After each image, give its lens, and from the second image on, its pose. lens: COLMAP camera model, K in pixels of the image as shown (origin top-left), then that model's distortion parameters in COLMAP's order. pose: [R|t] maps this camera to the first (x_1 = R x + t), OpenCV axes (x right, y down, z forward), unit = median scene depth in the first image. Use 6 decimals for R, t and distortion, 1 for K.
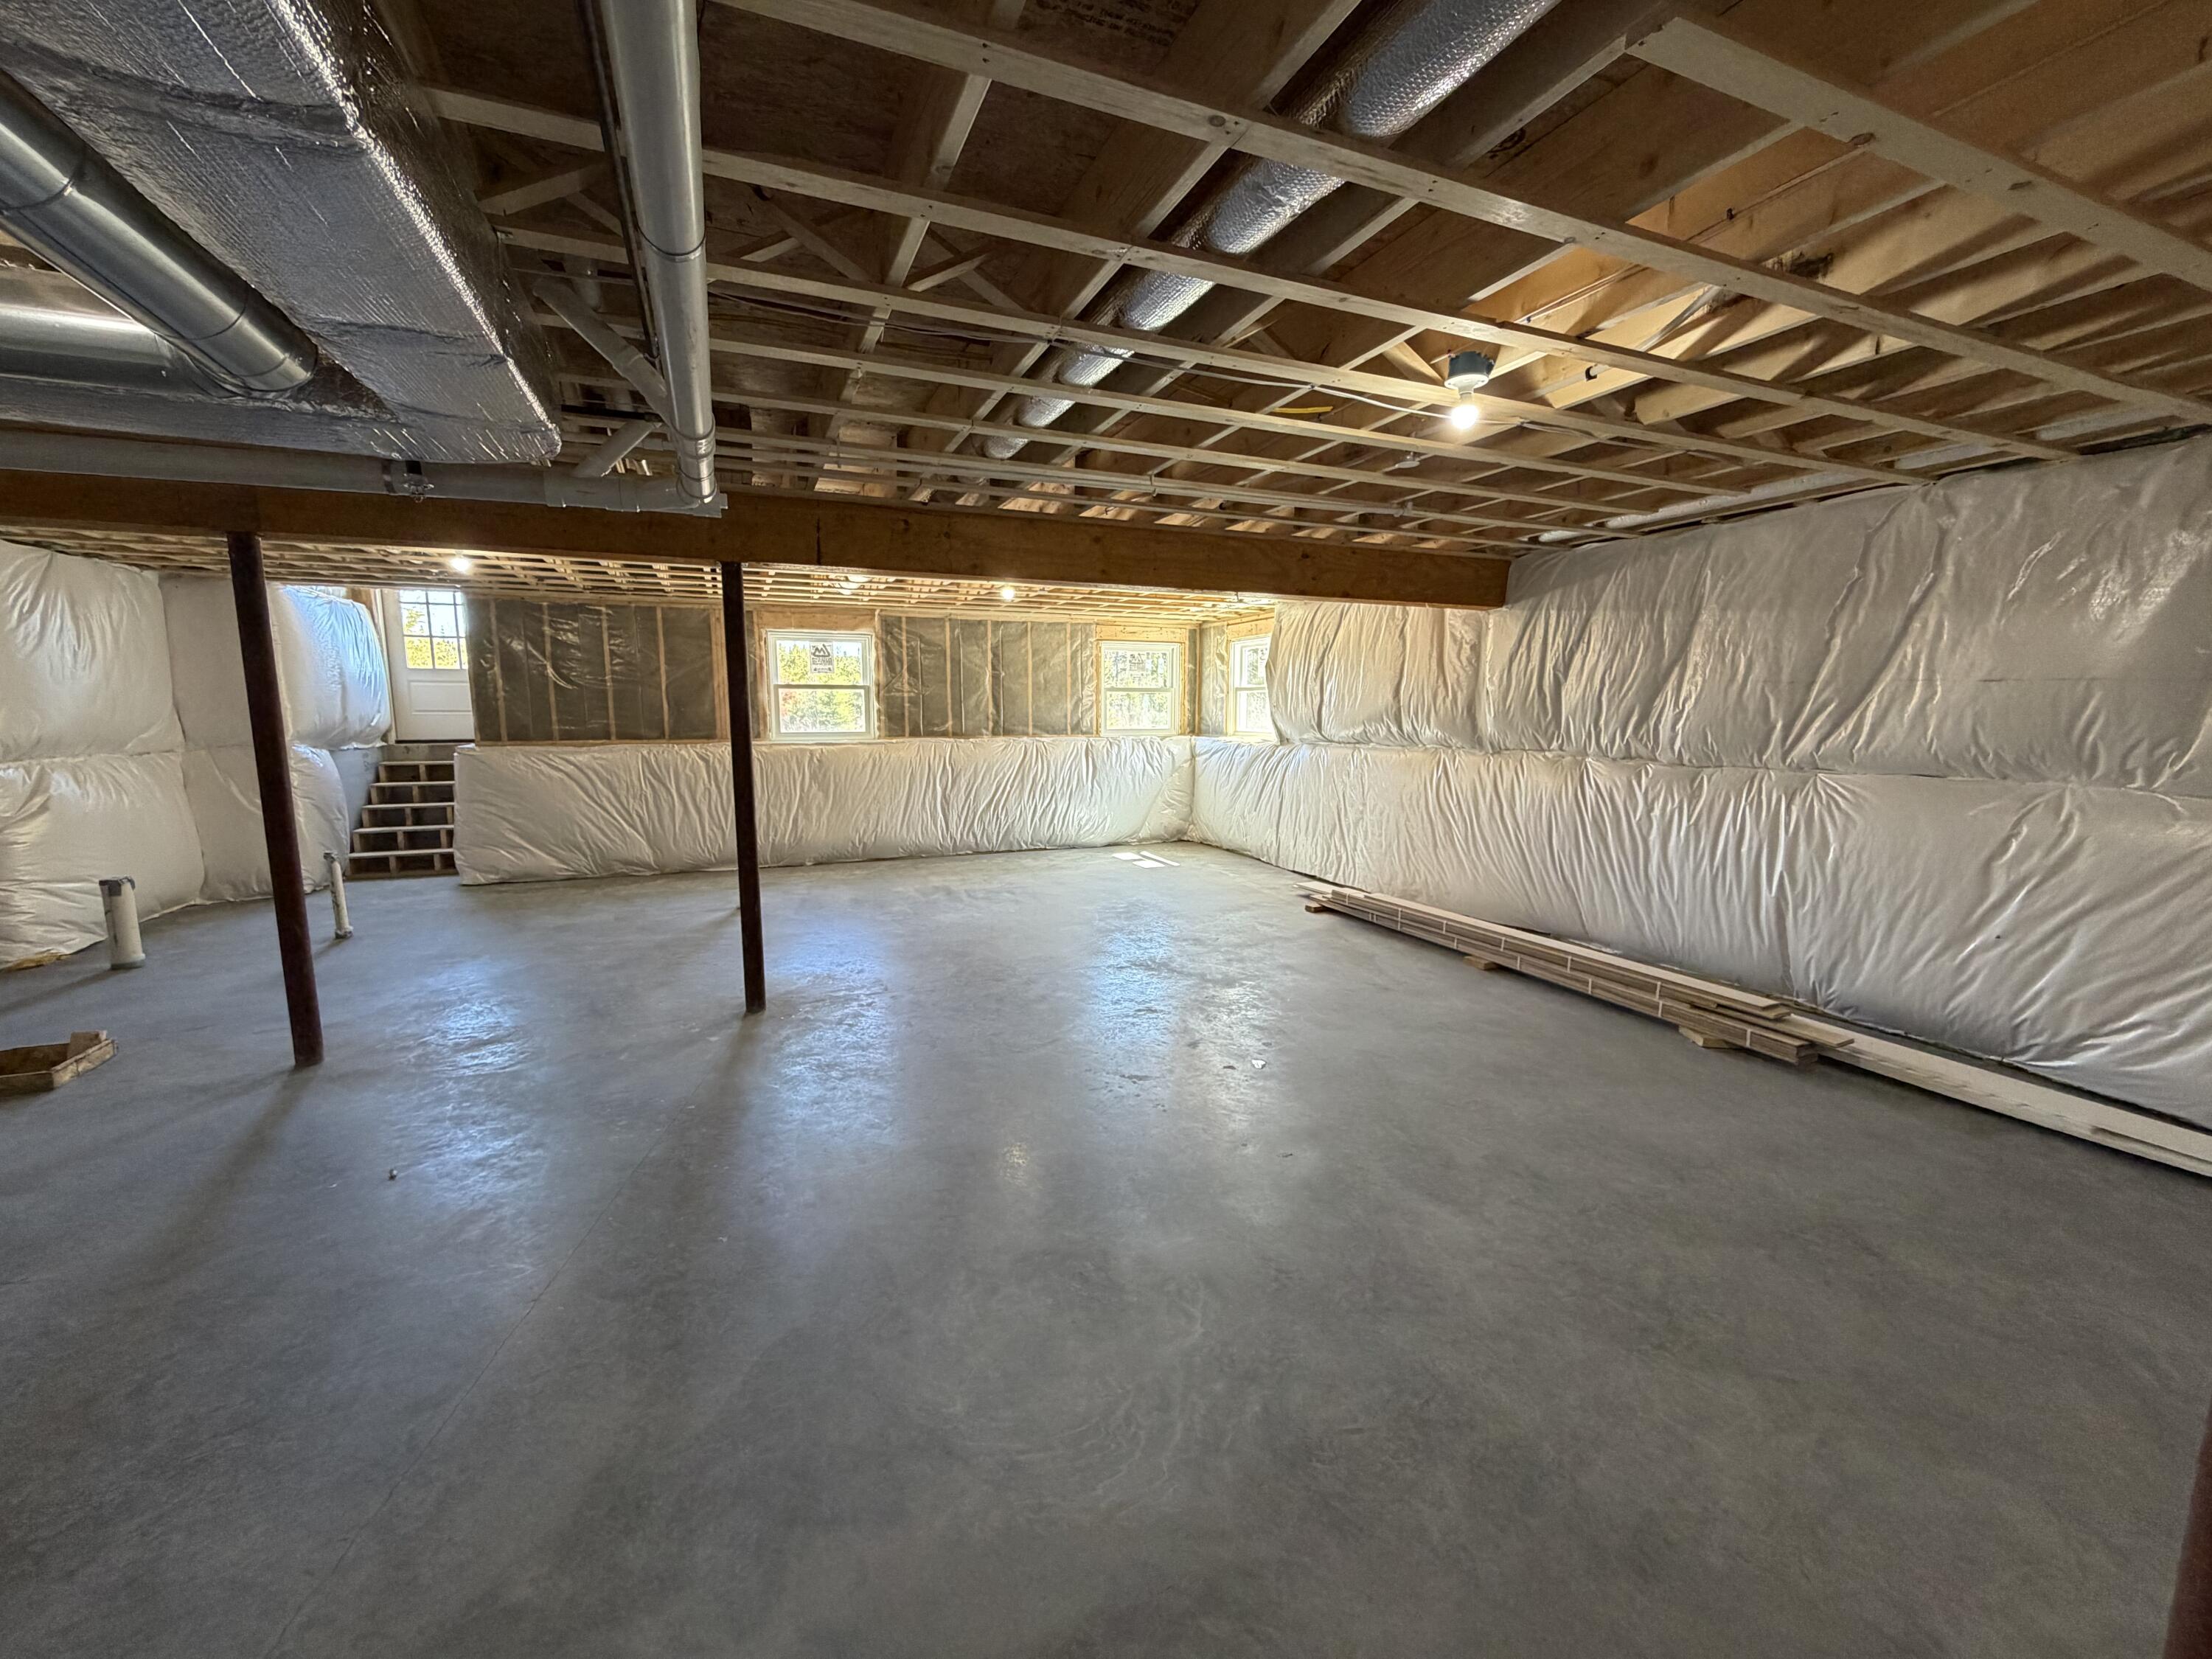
lens RADIAL K [[887.4, 0, 1115.7], [0, 887.4, 824.6], [0, 0, 1]] dist [0.000480, 0.000215]
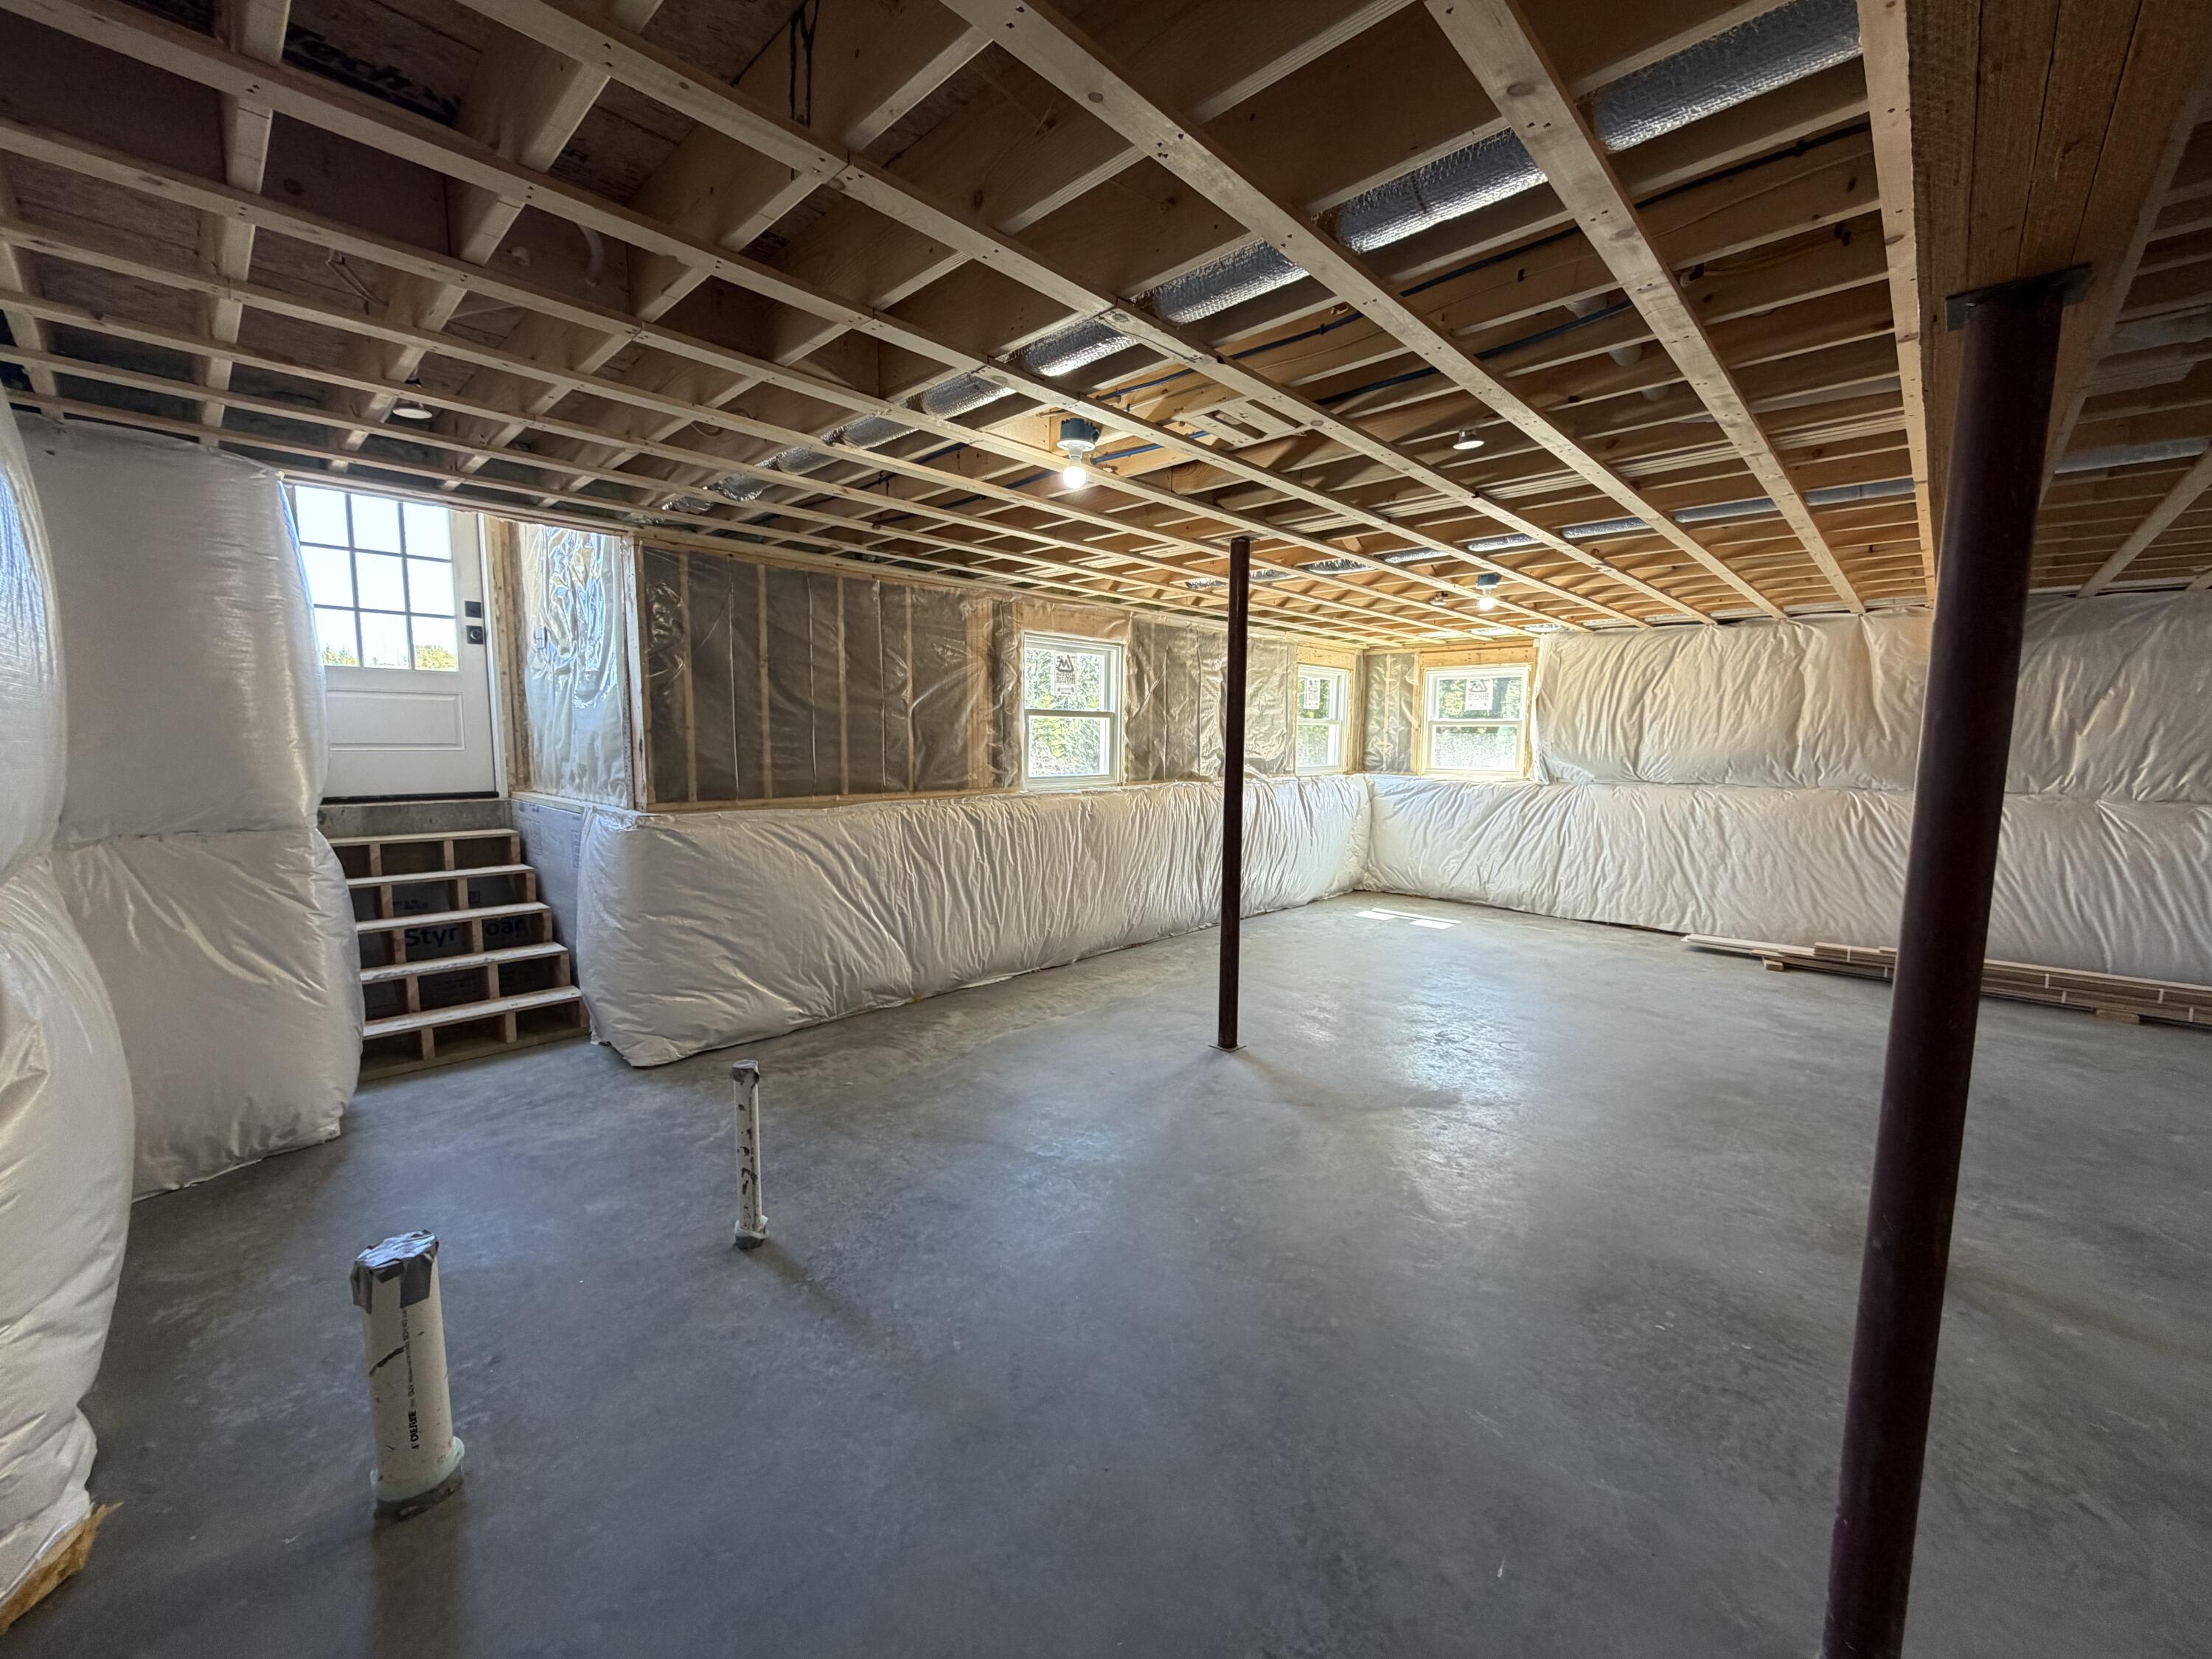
lens RADIAL K [[887.4, 0, 1103.6], [0, 887.4, 829.8], [0, 0, 1]] dist [0.000480, 0.000215]
pose [[0.915080, -0.035495, 0.401708, -0.676537], [0.043911, 0.998966, -0.011759, -0.057886], [-0.400875, 0.028400, 0.915692, 0.375930]]
